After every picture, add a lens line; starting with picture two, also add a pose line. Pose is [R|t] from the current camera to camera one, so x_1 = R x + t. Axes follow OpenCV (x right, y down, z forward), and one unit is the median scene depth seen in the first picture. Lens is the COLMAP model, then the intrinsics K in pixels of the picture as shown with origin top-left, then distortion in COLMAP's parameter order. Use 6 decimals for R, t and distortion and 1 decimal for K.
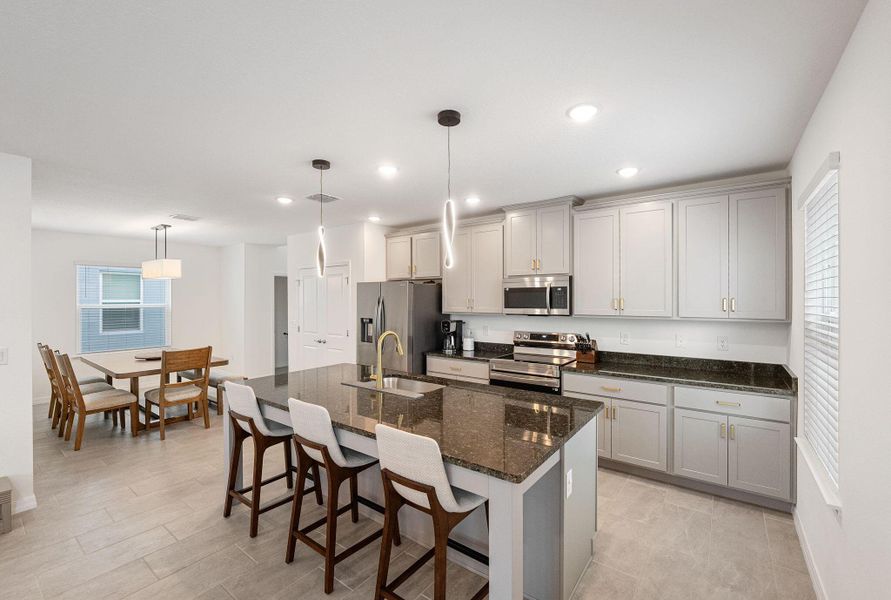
lens RADIAL K [[380.3, 0, 445.5], [0, 380.3, 300.0], [0, 0, 1]] dist [-0.013631, 0.000078]
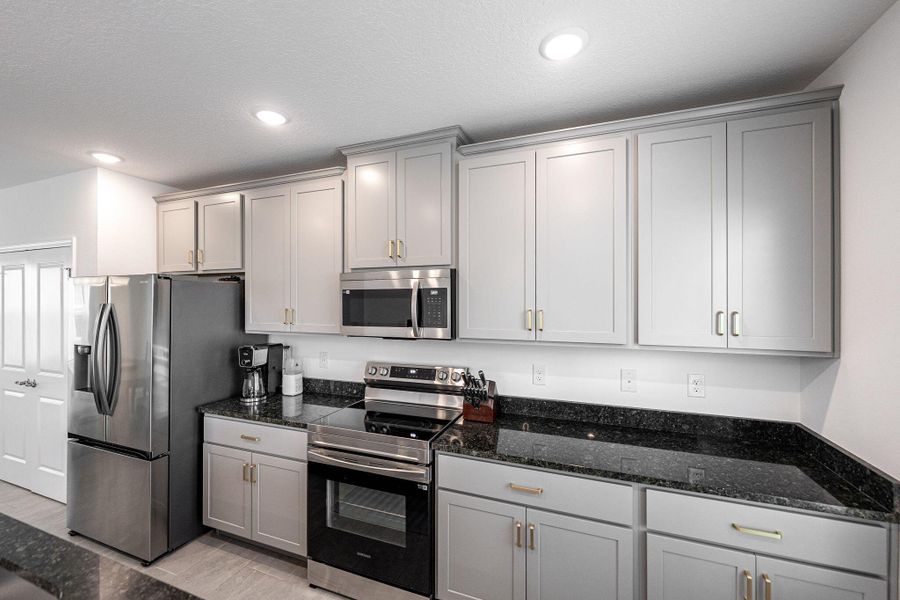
lens RADIAL K [[364.2, 0, 450.0], [0, 364.2, 300.0], [0, 0, 1]] dist [-0.001156, -0.000170]
pose [[0.961877, 0.001668, 0.273479, 0.170844], [-0.000207, 0.999986, -0.005371, -0.014304], [-0.273484, 0.005110, 0.961863, 0.464537]]
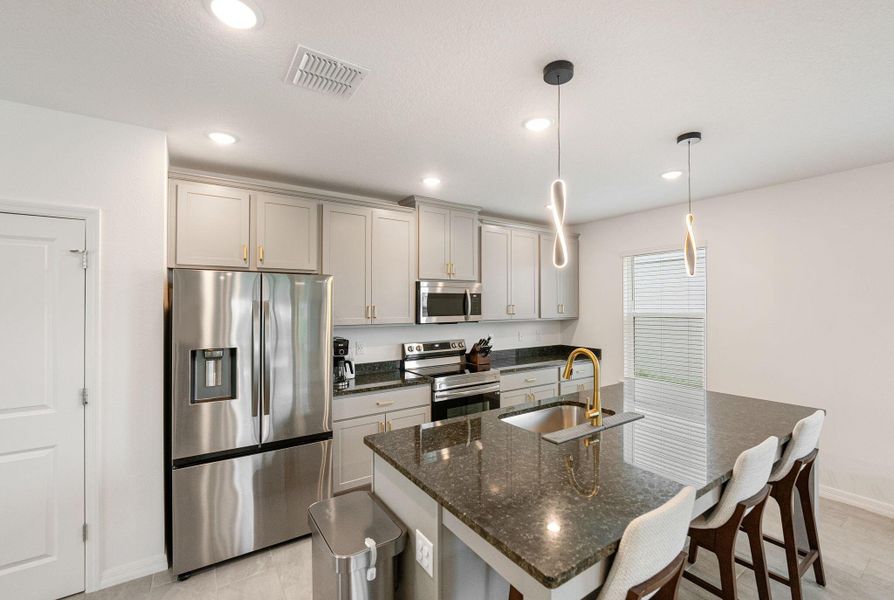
lens RADIAL K [[381.5, 0, 447.0], [0, 381.5, 300.0], [0, 0, 1]] dist [-0.013631, 0.000078]
pose [[0.331654, 0.008369, 0.943364, -0.669252], [0.000700, 0.999958, -0.009118, -0.008439], [-0.943401, 0.003684, 0.331634, 0.710380]]
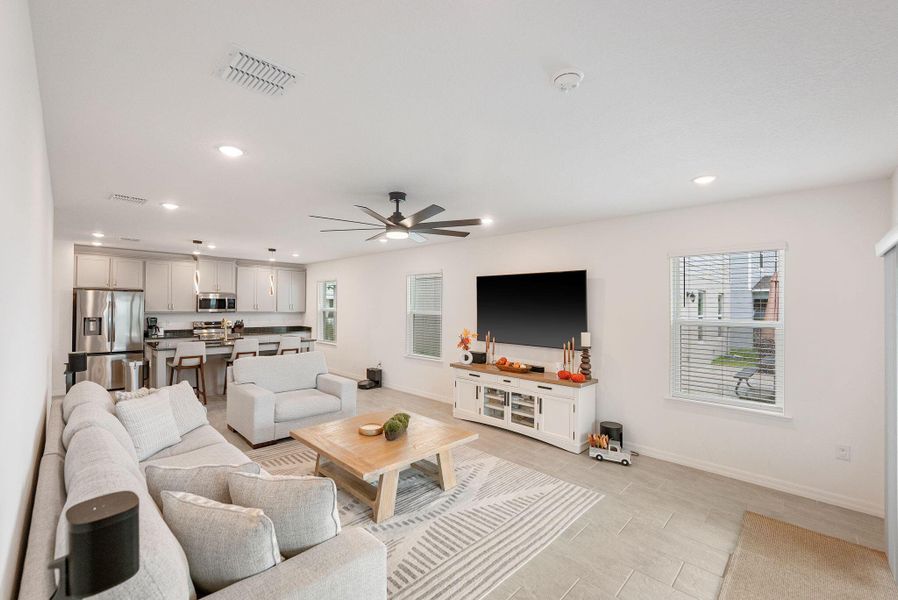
lens RADIAL K [[383.3, 0, 449.0], [0, 383.3, 300.0], [0, 0, 1]] dist [-0.015745, -0.000135]
pose [[0.128397, 0.014517, 0.991617, -1.683640], [-0.011008, 0.999852, -0.013212, -0.013607], [-0.991662, -0.009219, 0.128538, -0.522583]]
